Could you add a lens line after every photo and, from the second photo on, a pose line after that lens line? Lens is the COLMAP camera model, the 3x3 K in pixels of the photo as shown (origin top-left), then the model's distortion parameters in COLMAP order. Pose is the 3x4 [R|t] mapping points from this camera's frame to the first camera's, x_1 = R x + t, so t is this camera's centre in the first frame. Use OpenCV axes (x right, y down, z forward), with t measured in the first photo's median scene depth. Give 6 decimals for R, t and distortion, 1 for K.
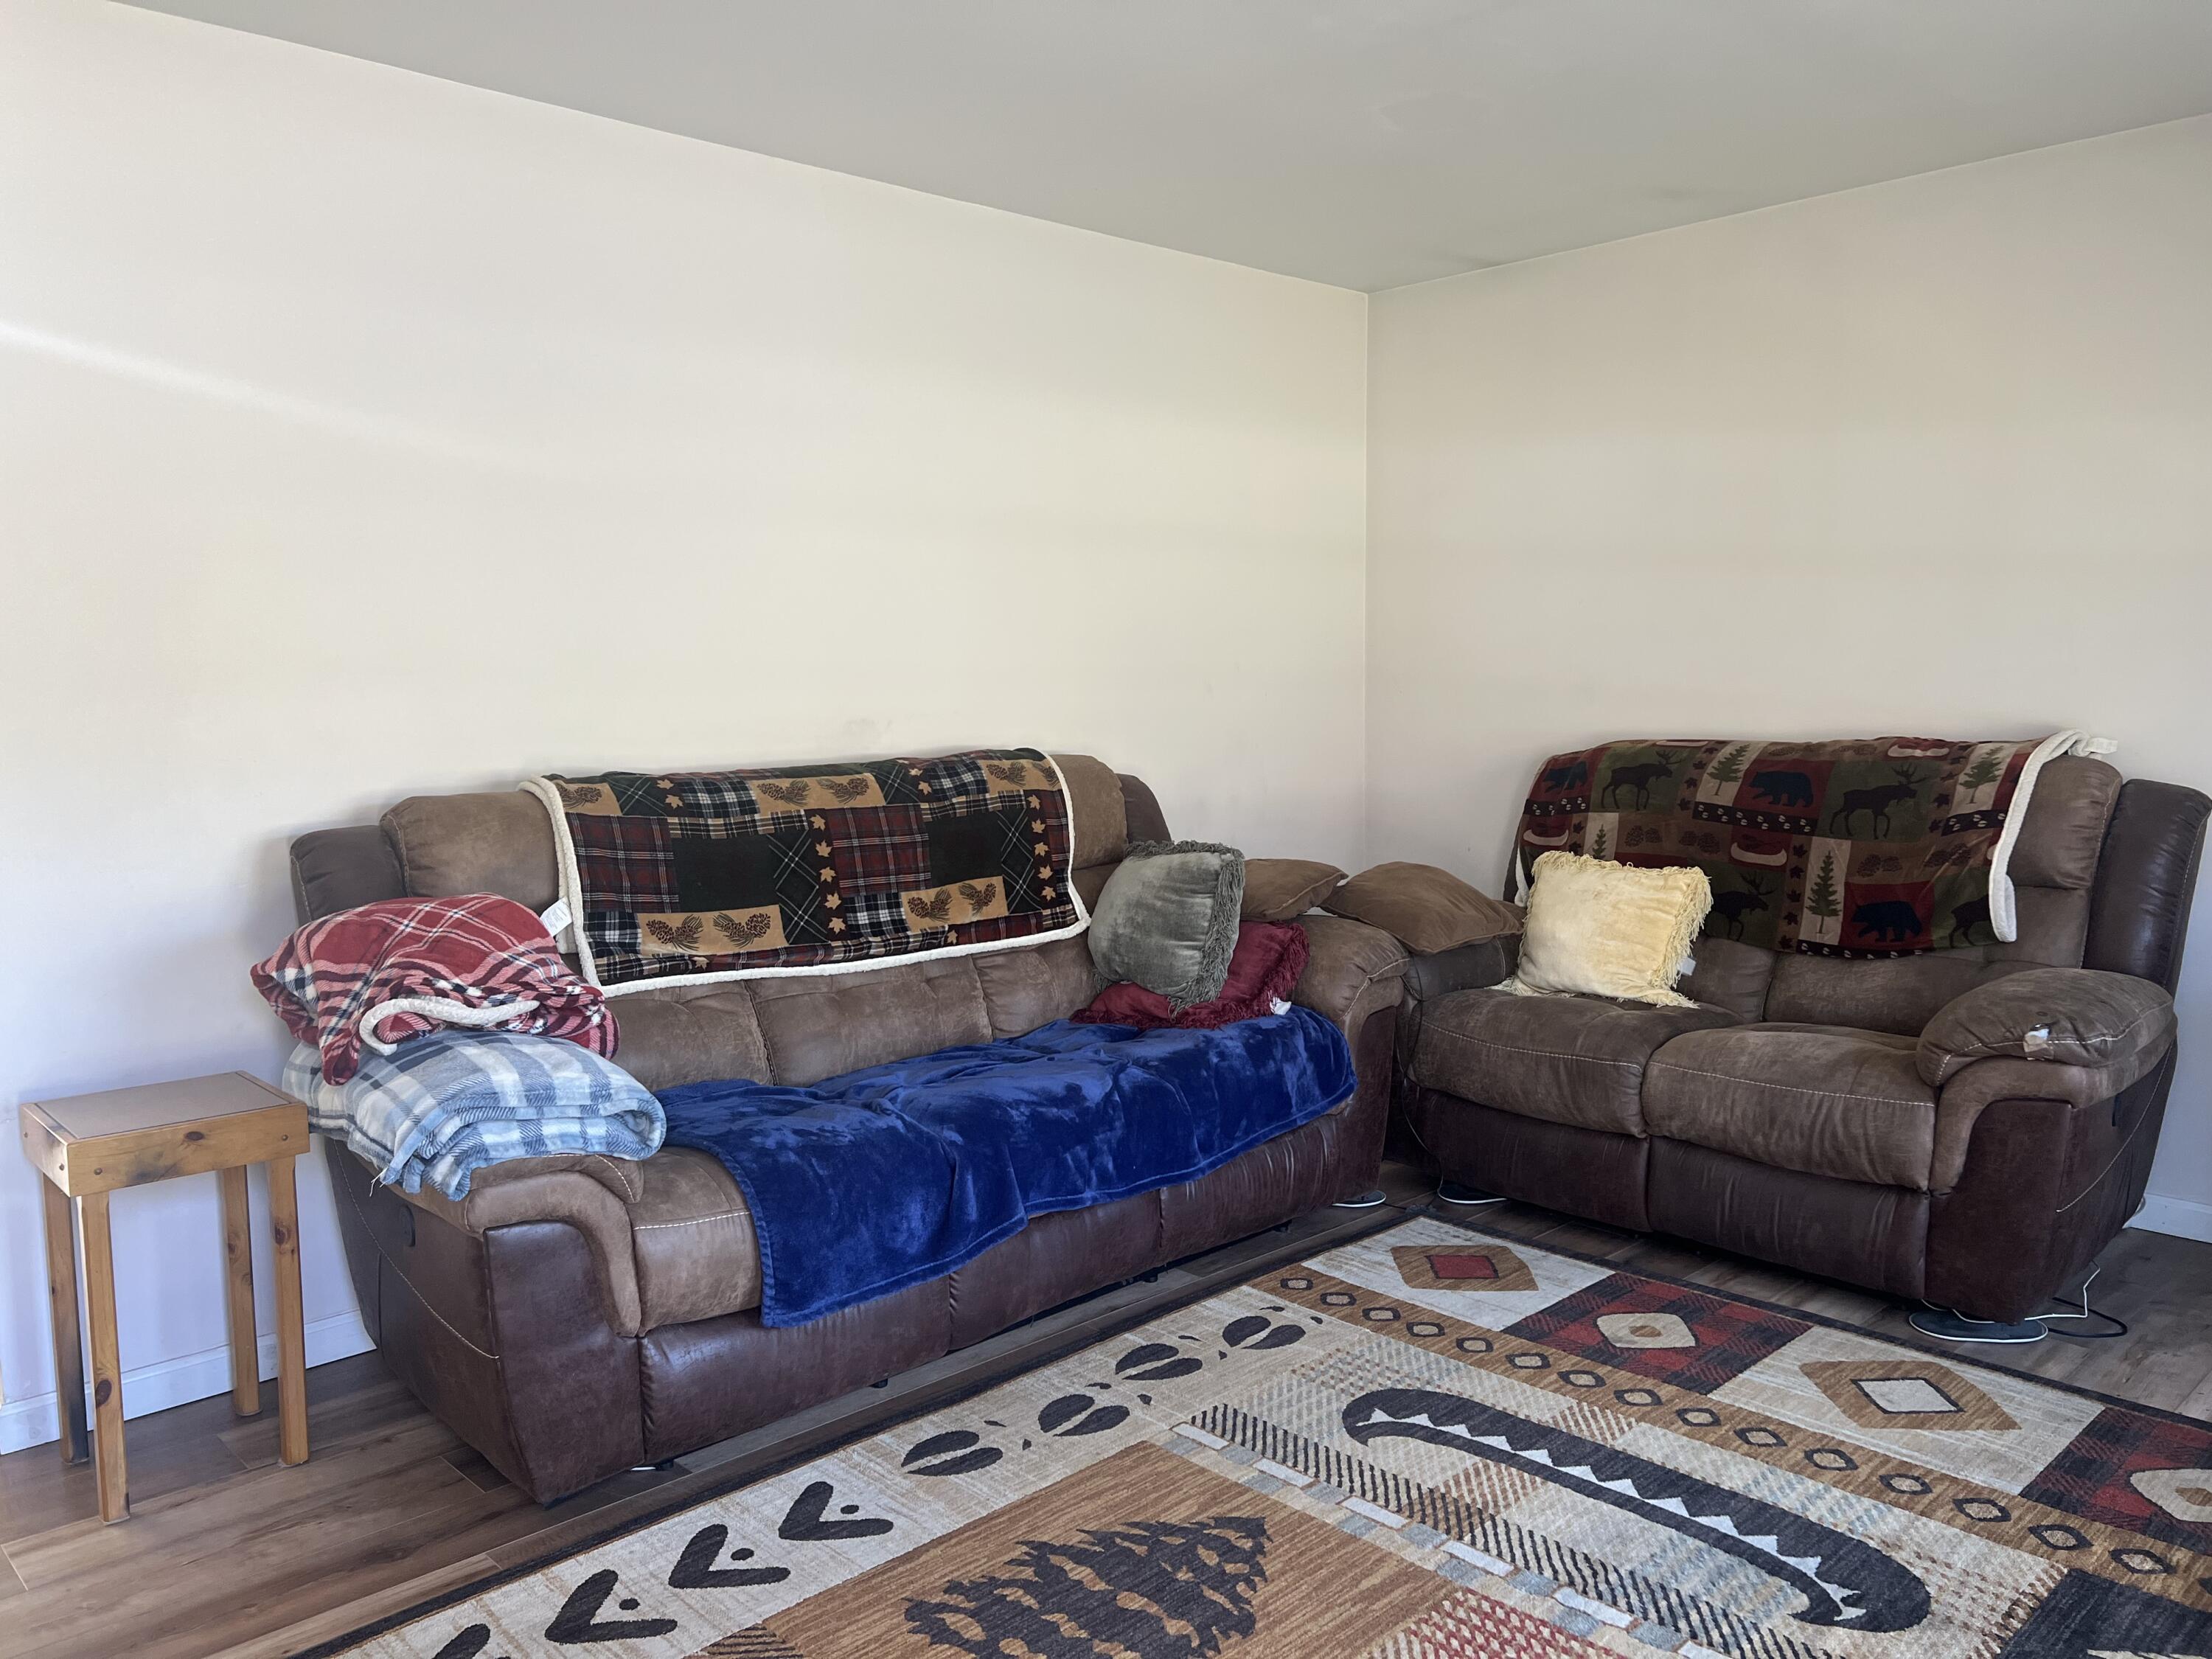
lens RADIAL K [[1680.8, 0, 1098.8], [0, 1680.8, 832.6], [0, 0, 1]] dist [-0.005963, -0.007204]
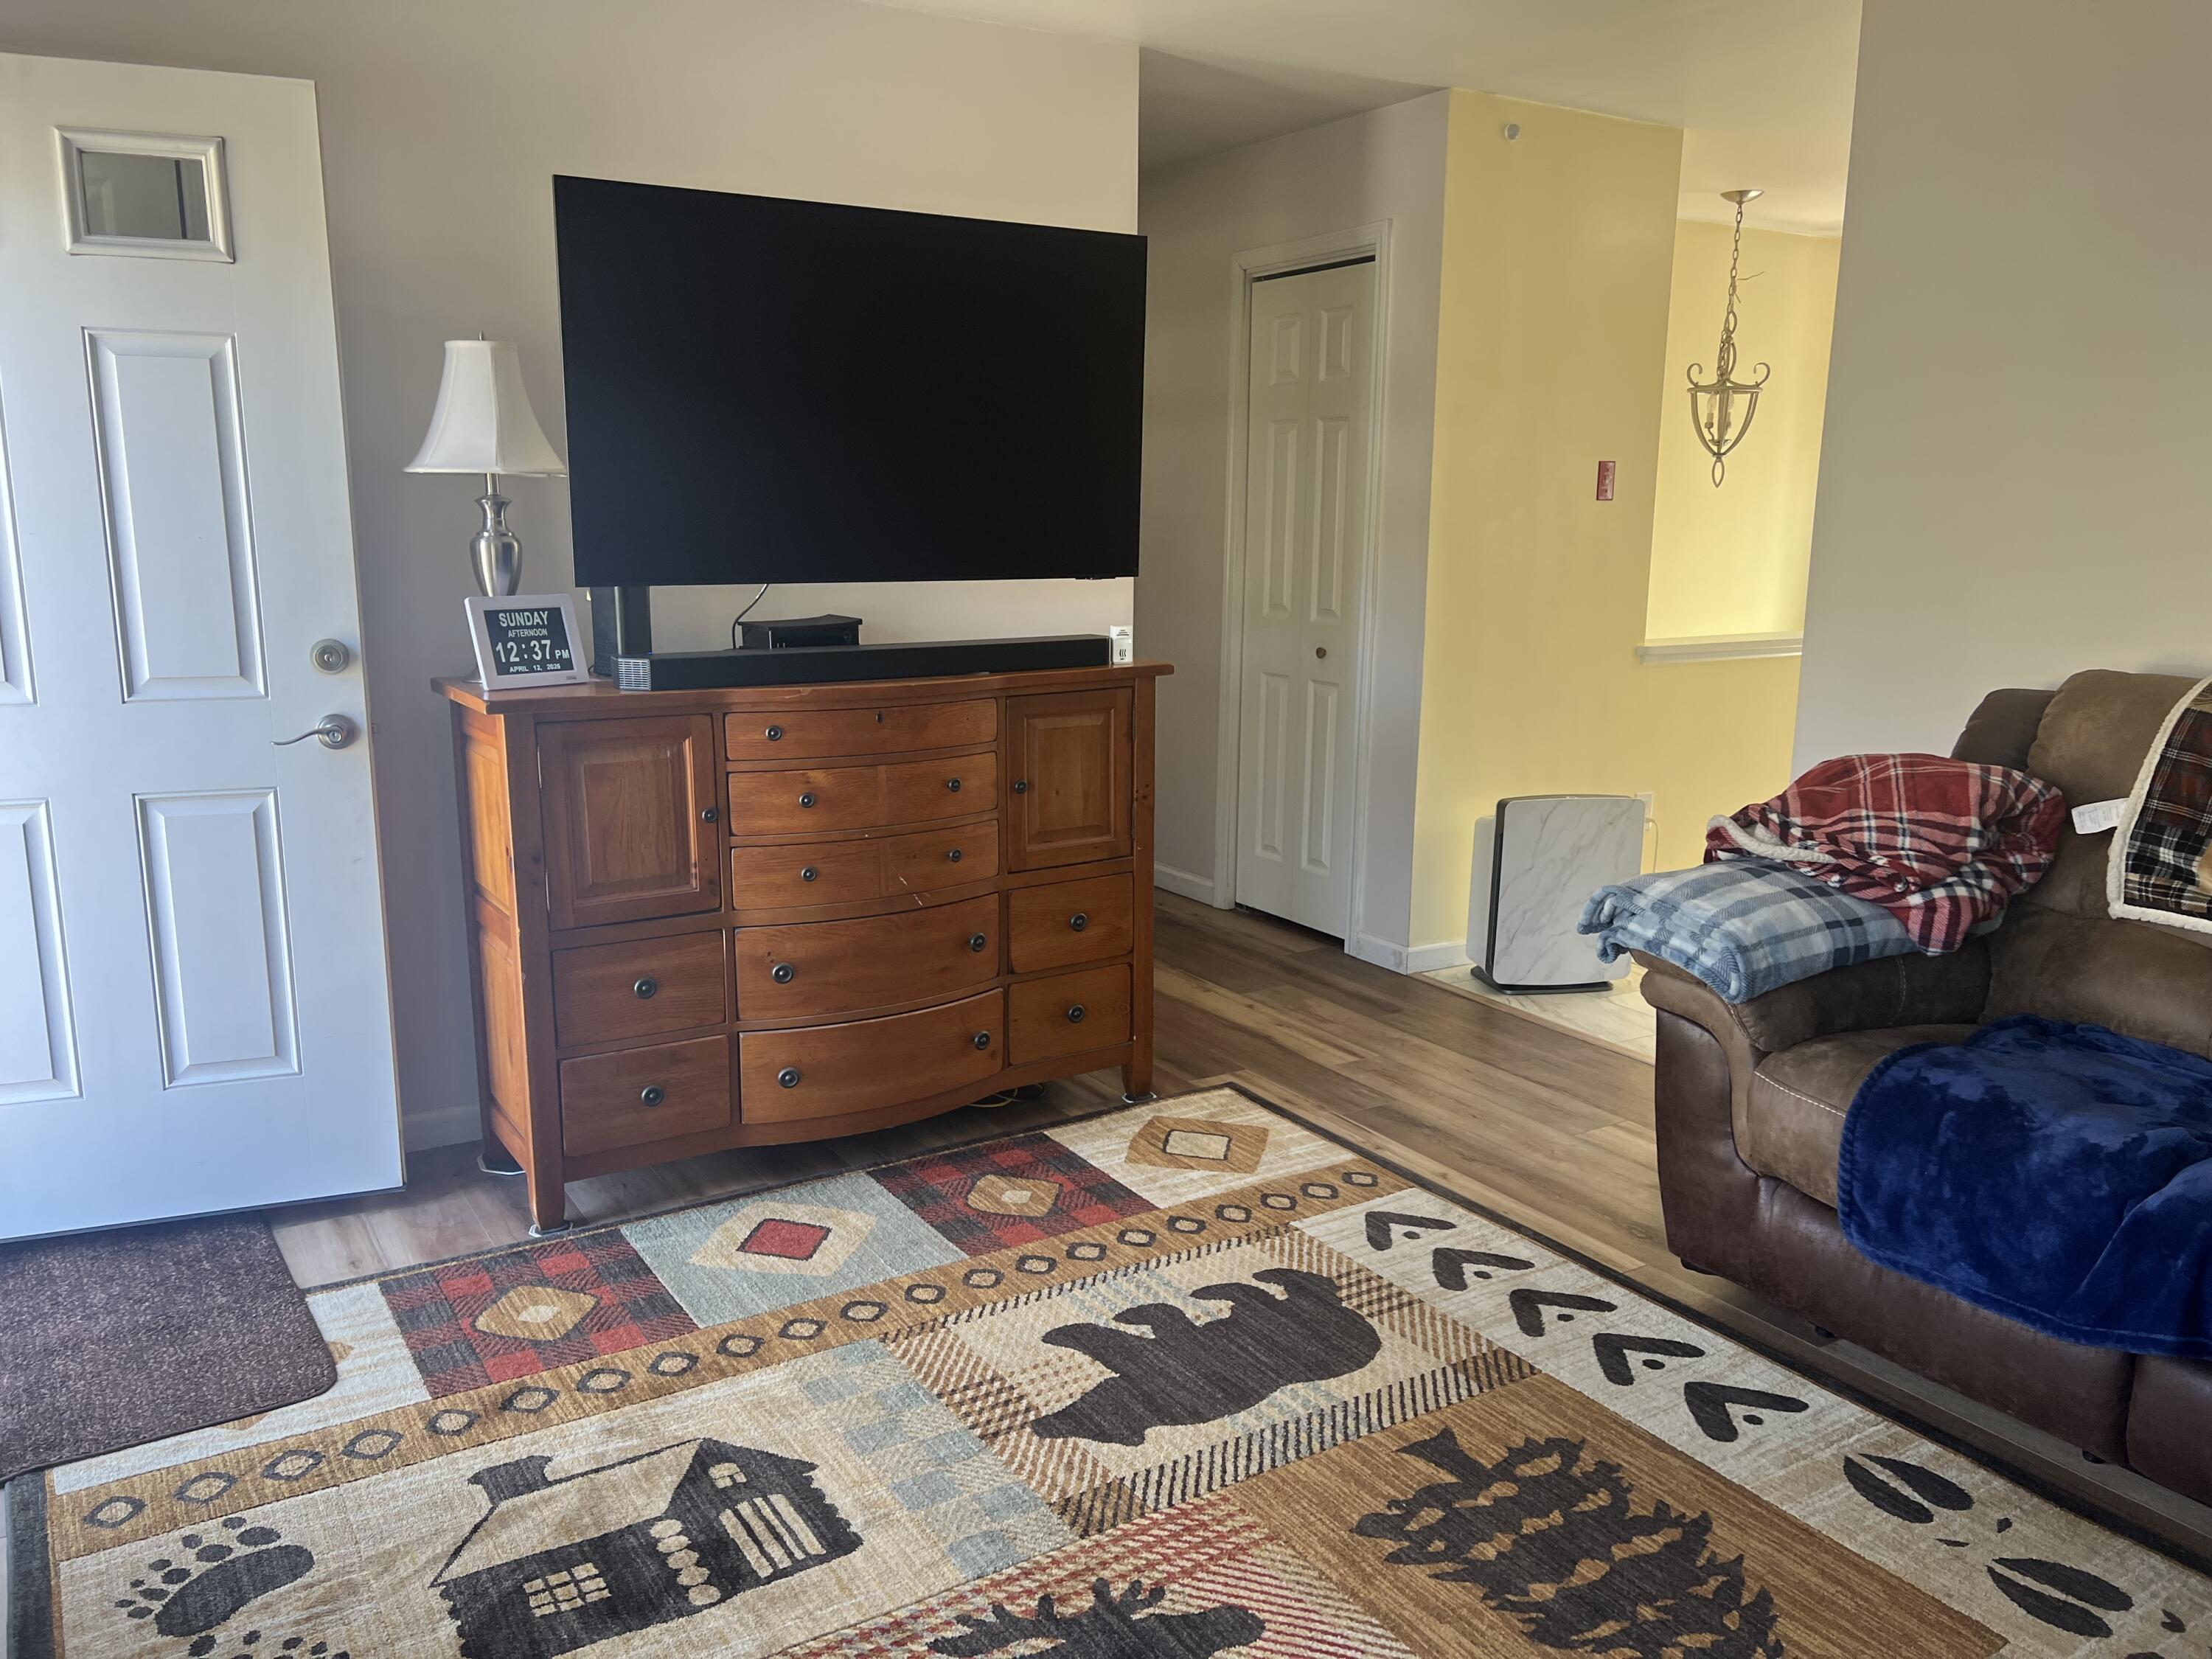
lens RADIAL K [[1680.8, 0, 1098.2], [0, 1680.8, 831.3], [0, 0, 1]] dist [-0.005963, -0.007204]
pose [[-0.206226, 0.197333, -0.958400, 0.778847], [-0.114927, 0.967790, 0.223996, -0.096363], [0.971732, 0.156340, -0.176905, 0.743064]]
